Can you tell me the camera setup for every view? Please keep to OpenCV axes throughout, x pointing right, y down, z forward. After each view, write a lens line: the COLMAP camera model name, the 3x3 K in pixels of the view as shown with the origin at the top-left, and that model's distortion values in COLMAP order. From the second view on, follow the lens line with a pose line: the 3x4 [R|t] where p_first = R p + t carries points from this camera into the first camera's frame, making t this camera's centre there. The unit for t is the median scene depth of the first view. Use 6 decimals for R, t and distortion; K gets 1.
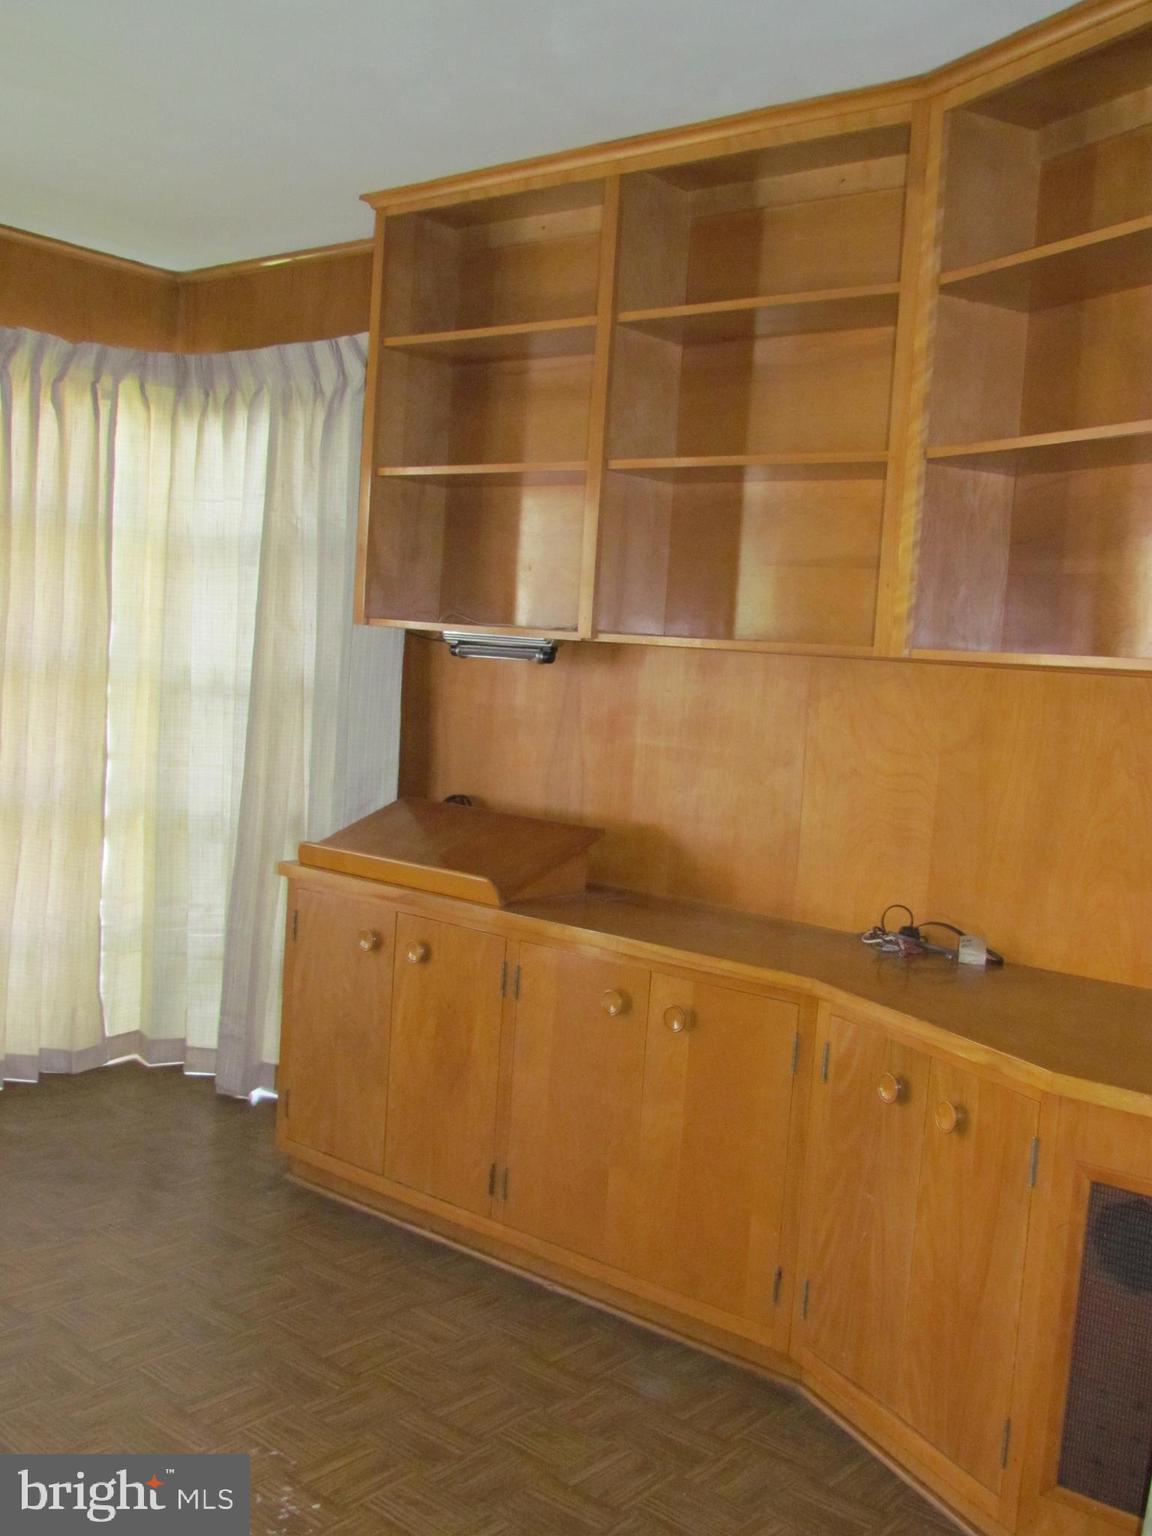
lens RADIAL K [[1603.3, 0, 579.2], [0, 1603.3, 770.7], [0, 0, 1]] dist [-0.014843, 0.000000]
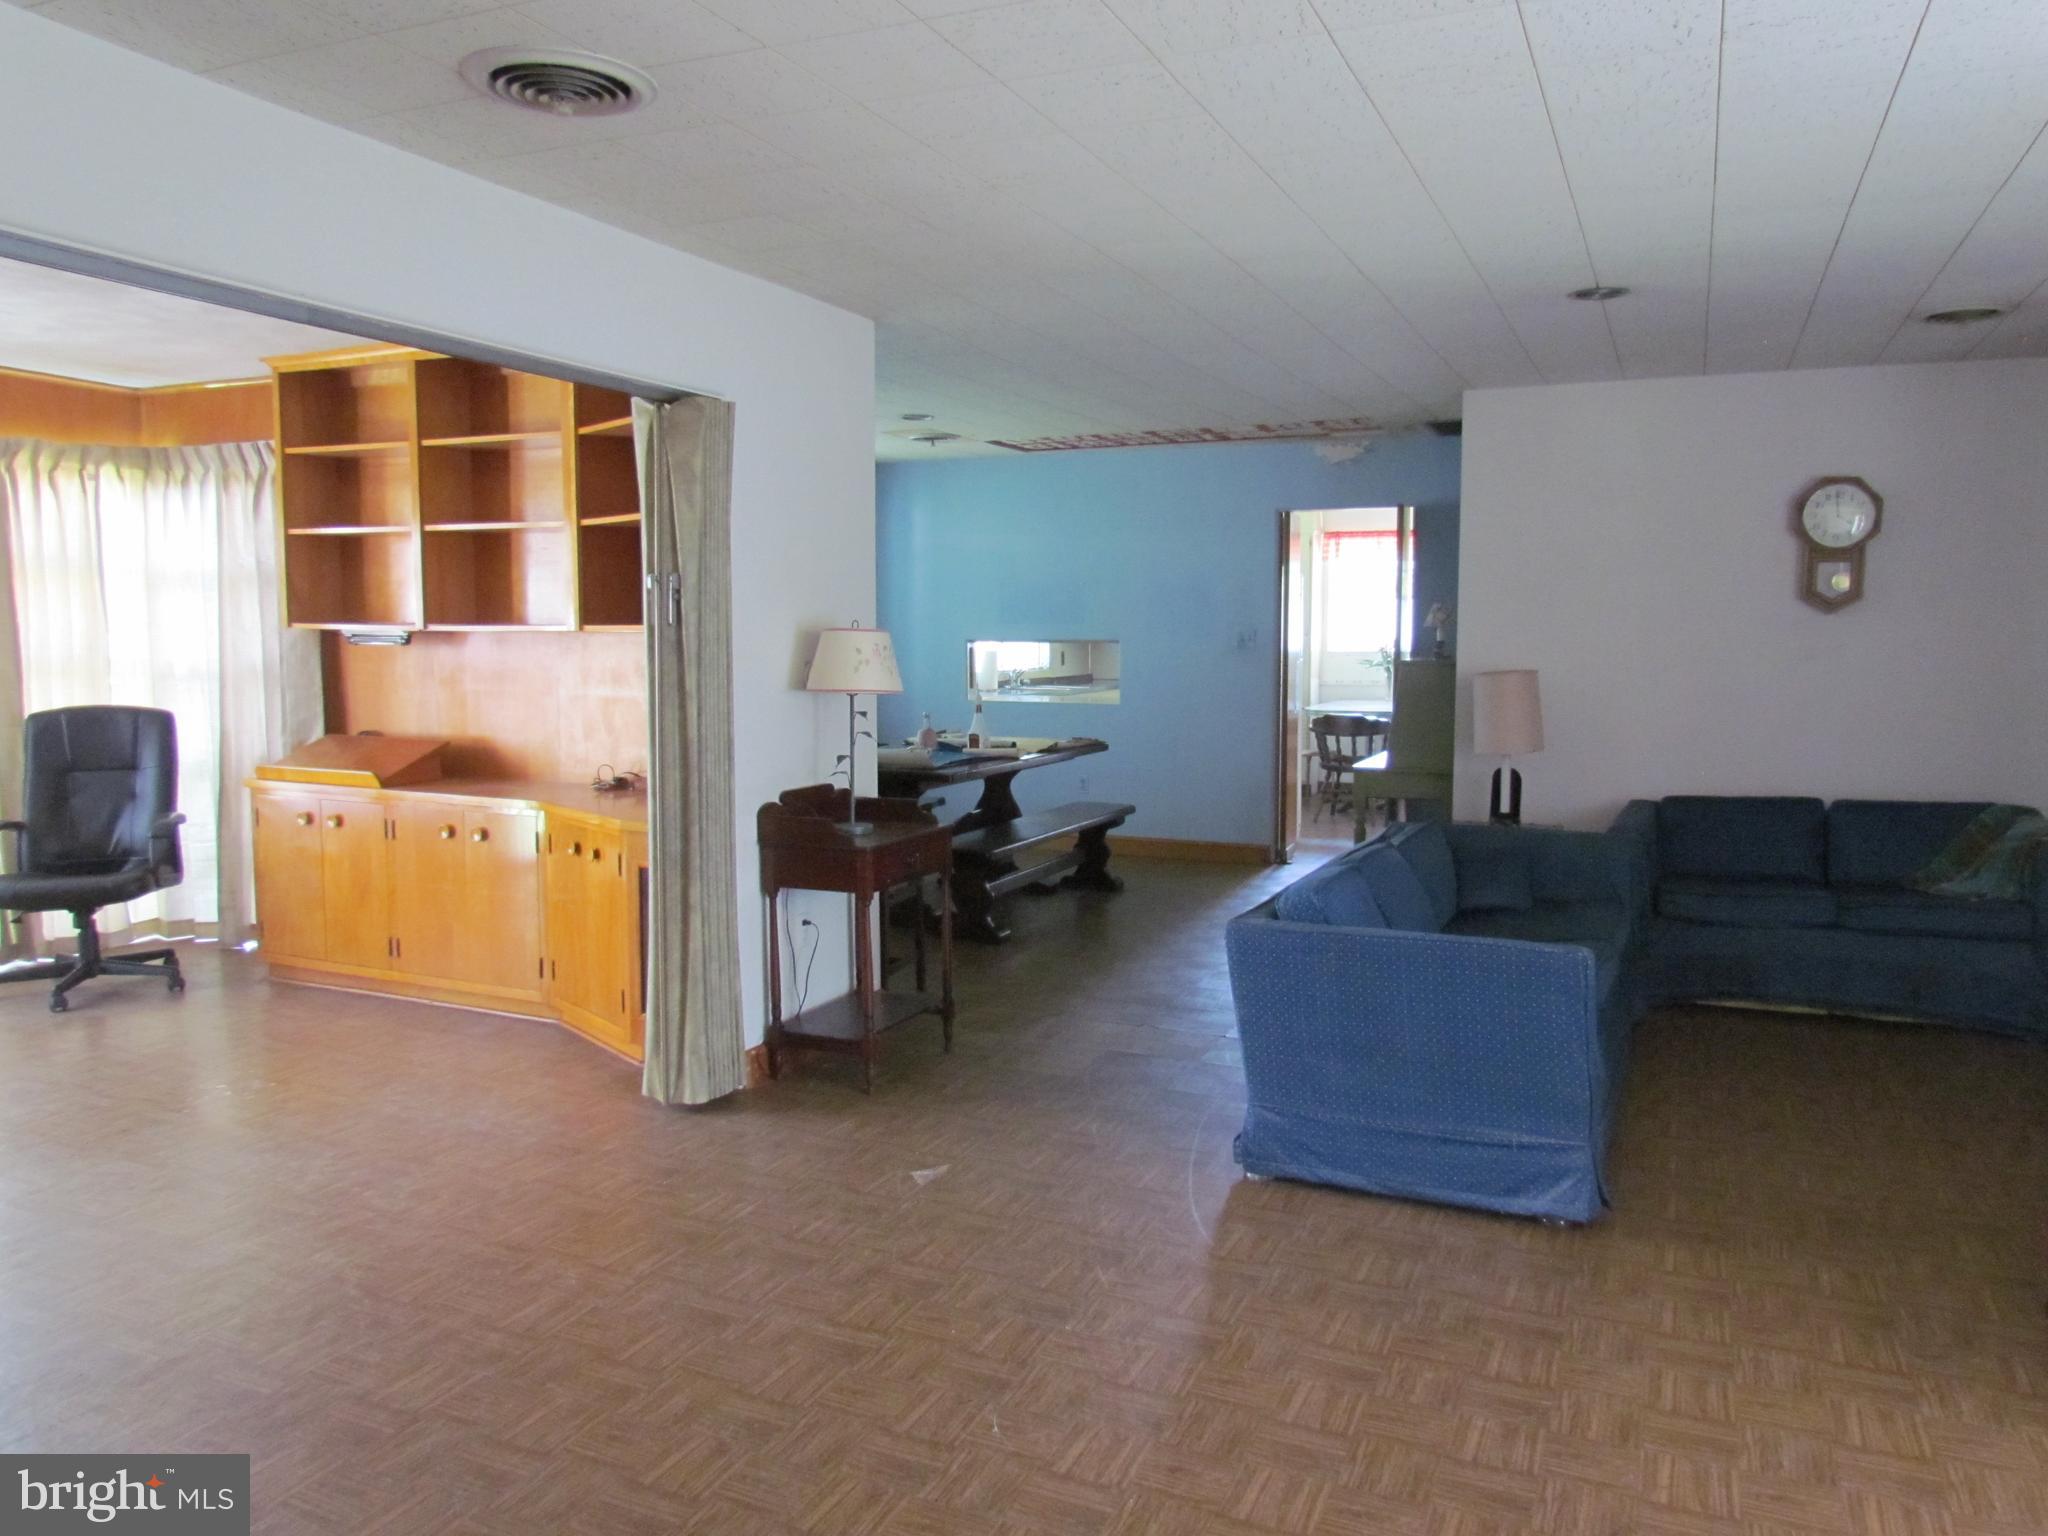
lens RADIAL K [[1462.0, 0, 1032.8], [0, 1462.0, 770.6], [0, 0, 1]] dist [-0.030781, 0.012566]
pose [[0.957485, -0.081441, 0.276748, 0.145347], [0.072776, 0.996486, 0.041456, 0.039545], [-0.279152, -0.019552, 0.960048, -0.527975]]
